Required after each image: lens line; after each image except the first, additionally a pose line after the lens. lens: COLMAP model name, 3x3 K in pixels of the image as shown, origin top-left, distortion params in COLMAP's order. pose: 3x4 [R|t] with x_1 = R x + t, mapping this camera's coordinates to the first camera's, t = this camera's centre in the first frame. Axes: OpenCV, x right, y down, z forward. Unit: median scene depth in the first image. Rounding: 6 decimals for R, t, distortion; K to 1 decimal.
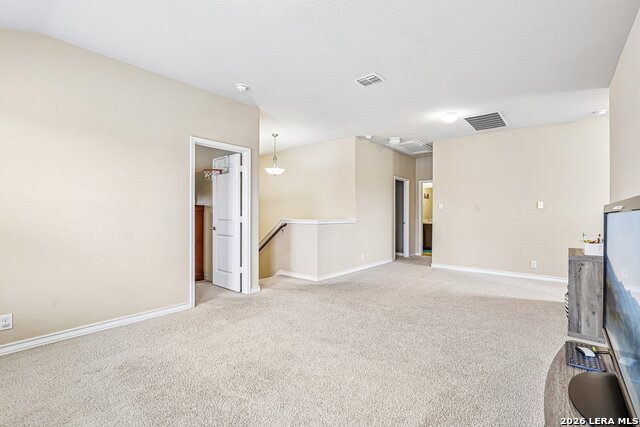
lens RADIAL K [[289.5, 0, 323.3], [0, 289.5, 214.8], [0, 0, 1]] dist [-0.022945, 0.000342]
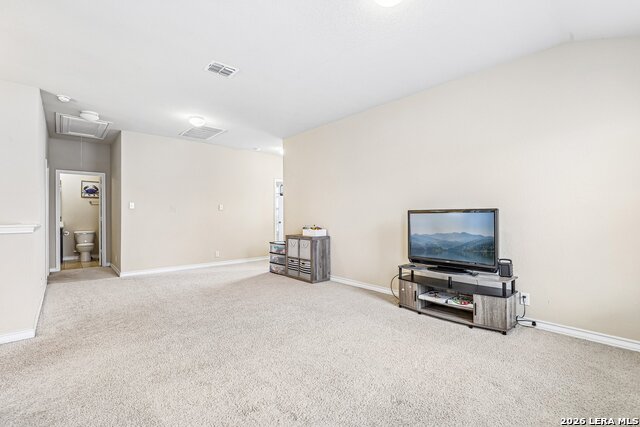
lens RADIAL K [[289.5, 0, 323.3], [0, 289.5, 214.8], [0, 0, 1]] dist [-0.022945, 0.000342]
pose [[0.133652, -0.004572, 0.991018, -0.471095], [0.005221, 0.999979, 0.003909, -0.002303], [-0.991015, 0.004652, 0.133673, 0.369453]]
